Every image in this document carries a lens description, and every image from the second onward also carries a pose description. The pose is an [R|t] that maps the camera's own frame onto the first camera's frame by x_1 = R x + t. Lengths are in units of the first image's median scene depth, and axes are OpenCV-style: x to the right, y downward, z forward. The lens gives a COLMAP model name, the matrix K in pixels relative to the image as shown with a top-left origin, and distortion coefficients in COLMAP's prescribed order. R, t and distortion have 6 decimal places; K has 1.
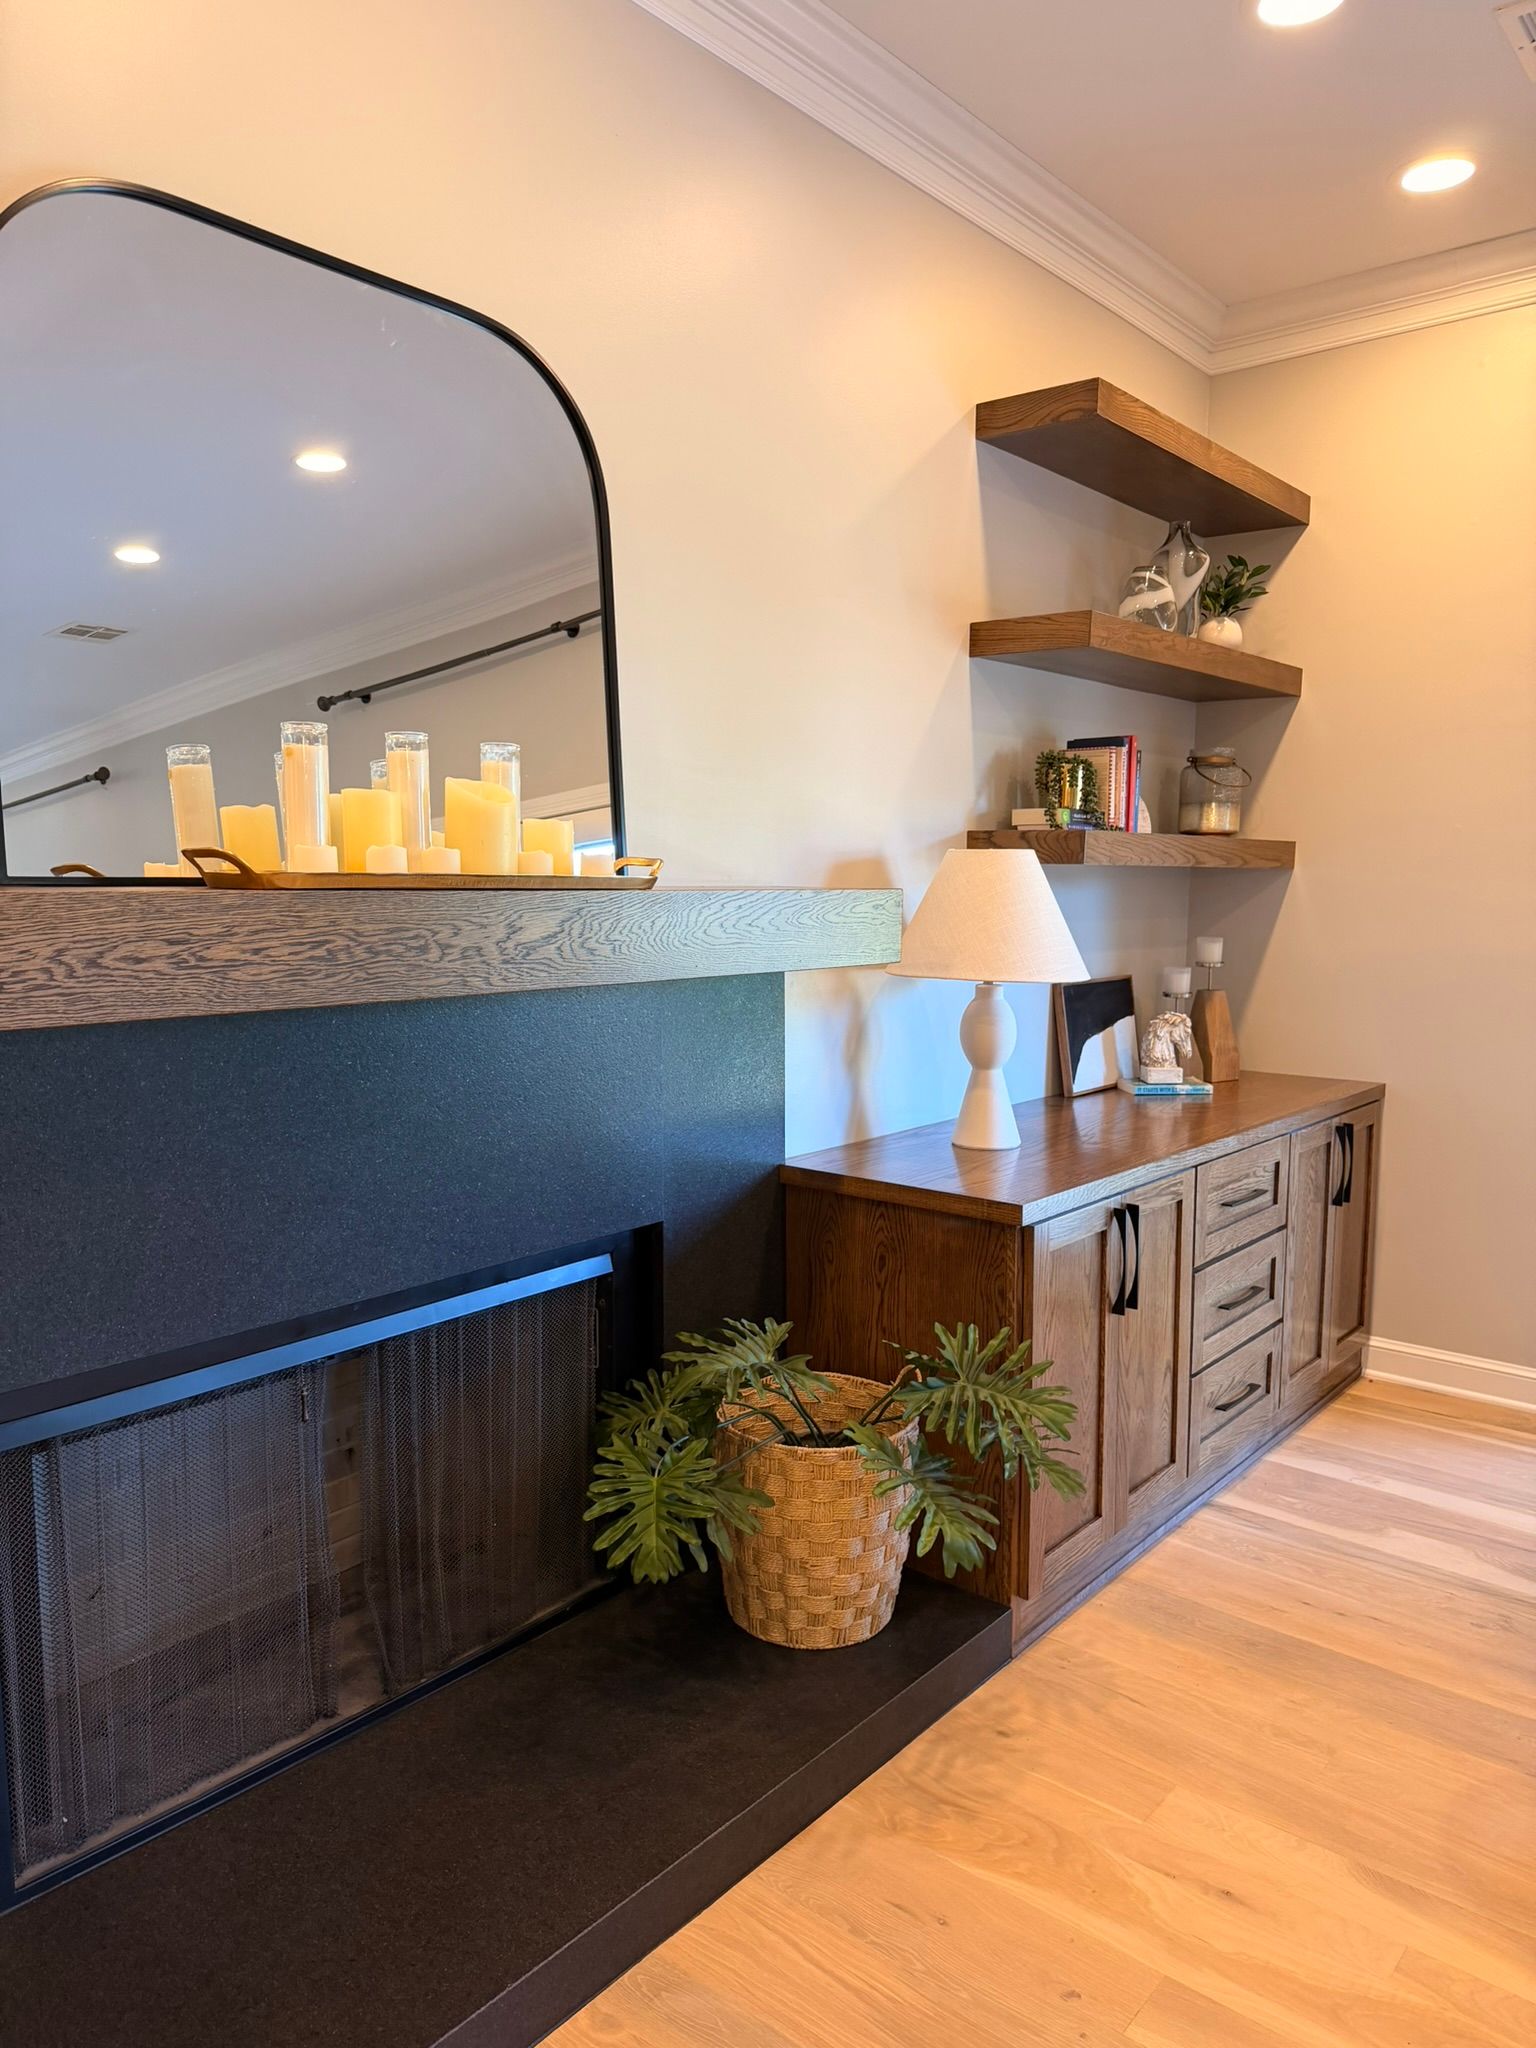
lens RADIAL K [[1429.7, 0, 768.0], [0, 1429.7, 1024.0], [0, 0, 1]] dist [0.079779, -0.117476]
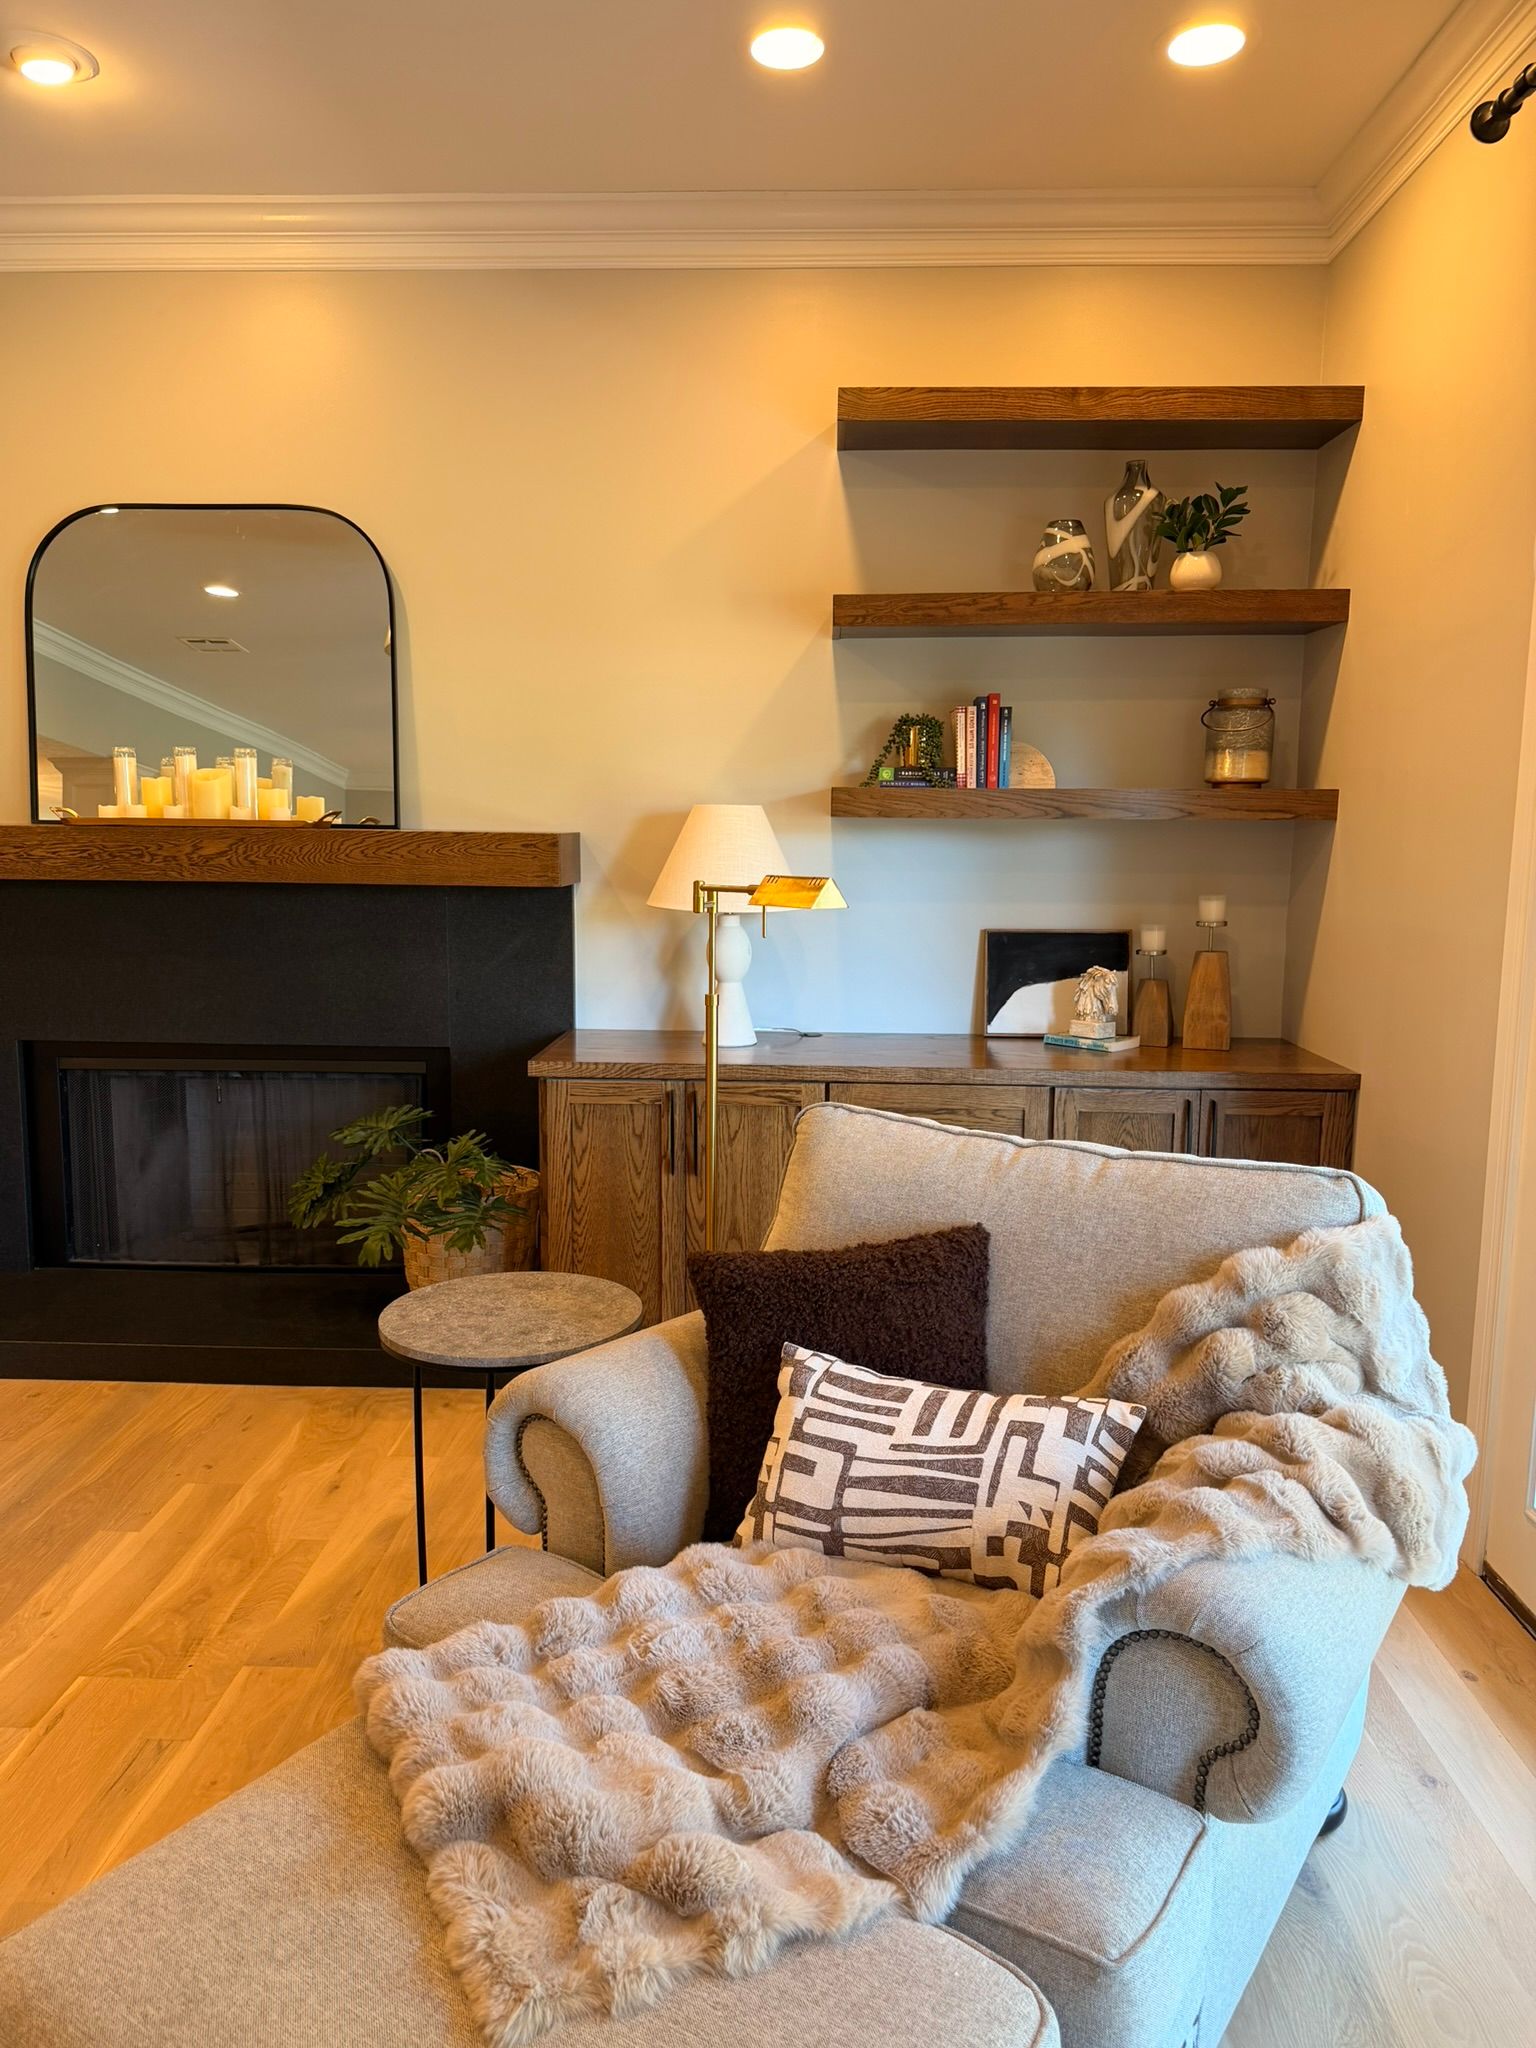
lens RADIAL K [[1419.9, 0, 763.8], [0, 1419.9, 1042.4], [0, 0, 1]] dist [0.076126, -0.160088]
pose [[0.623010, 0.110618, -0.774353, 1.718818], [-0.088150, 0.993573, 0.071013, -0.010915], [0.777231, 0.024018, 0.628757, 0.388056]]
